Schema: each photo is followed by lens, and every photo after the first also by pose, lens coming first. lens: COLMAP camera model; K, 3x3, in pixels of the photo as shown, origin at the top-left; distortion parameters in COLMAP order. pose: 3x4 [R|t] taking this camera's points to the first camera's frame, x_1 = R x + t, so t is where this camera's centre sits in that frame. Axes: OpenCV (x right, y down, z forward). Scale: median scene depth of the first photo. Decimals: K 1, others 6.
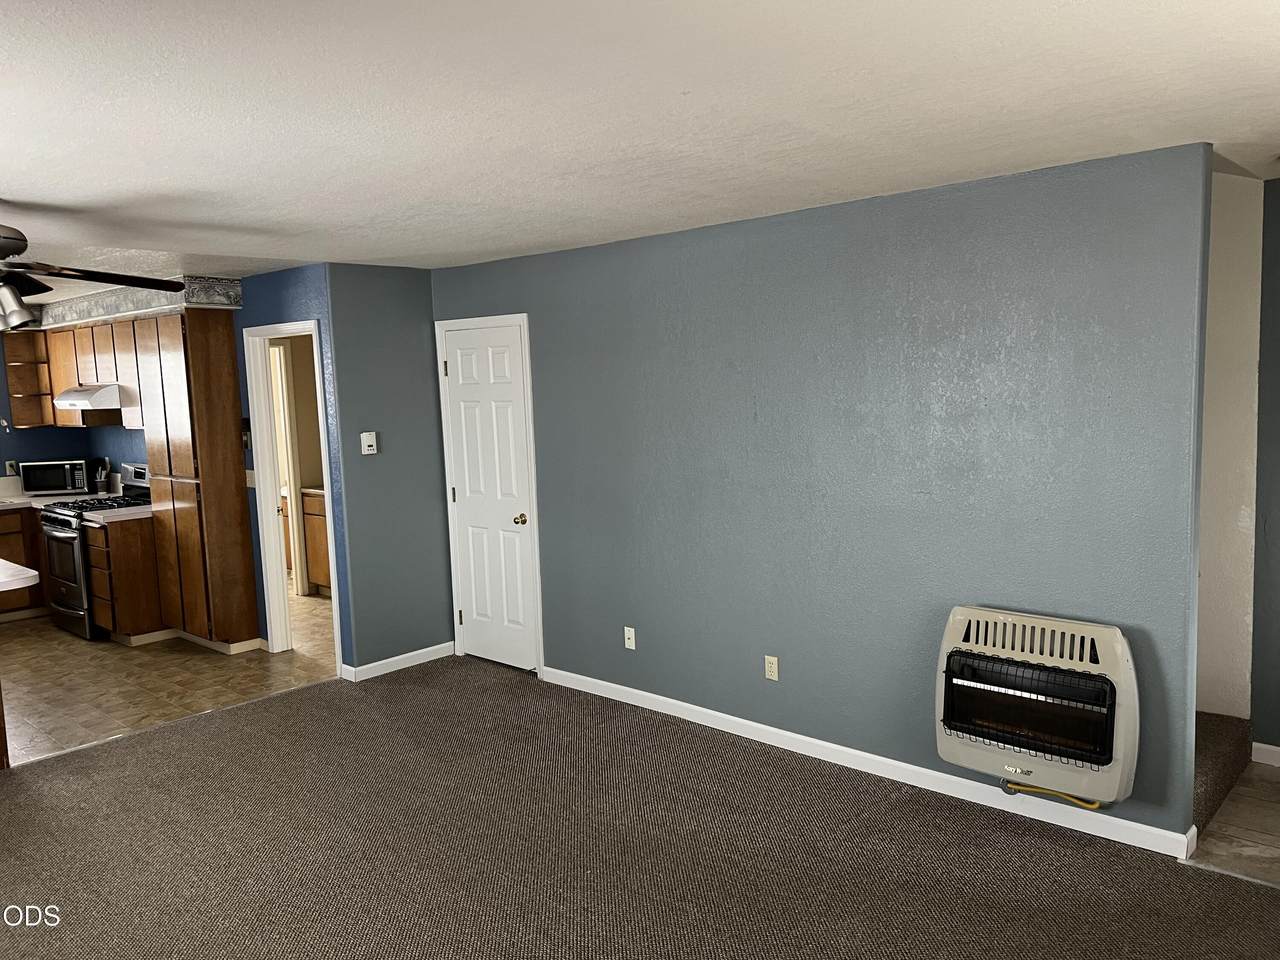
lens RADIAL K [[950.0, 0, 648.4], [0, 950.0, 475.5], [0, 0, 1]] dist [0.007348, -0.002955]
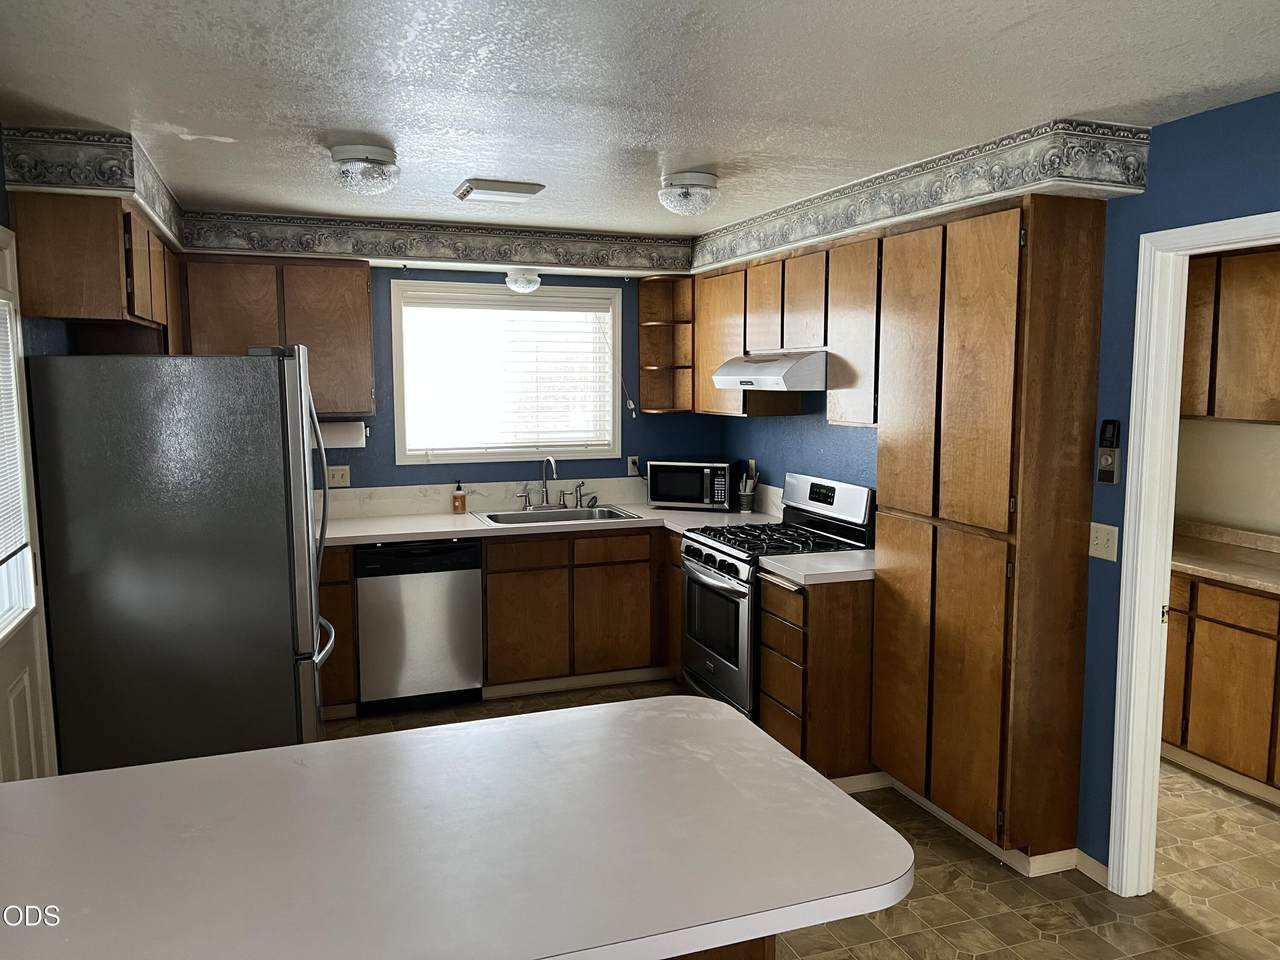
lens RADIAL K [[950.0, 0, 648.4], [0, 950.0, 475.5], [0, 0, 1]] dist [0.007348, -0.002955]
pose [[0.883181, 0.080131, -0.462137, -0.367700], [-0.076397, 0.996717, 0.026823, -0.024254], [0.462769, 0.011616, 0.886403, 0.409083]]
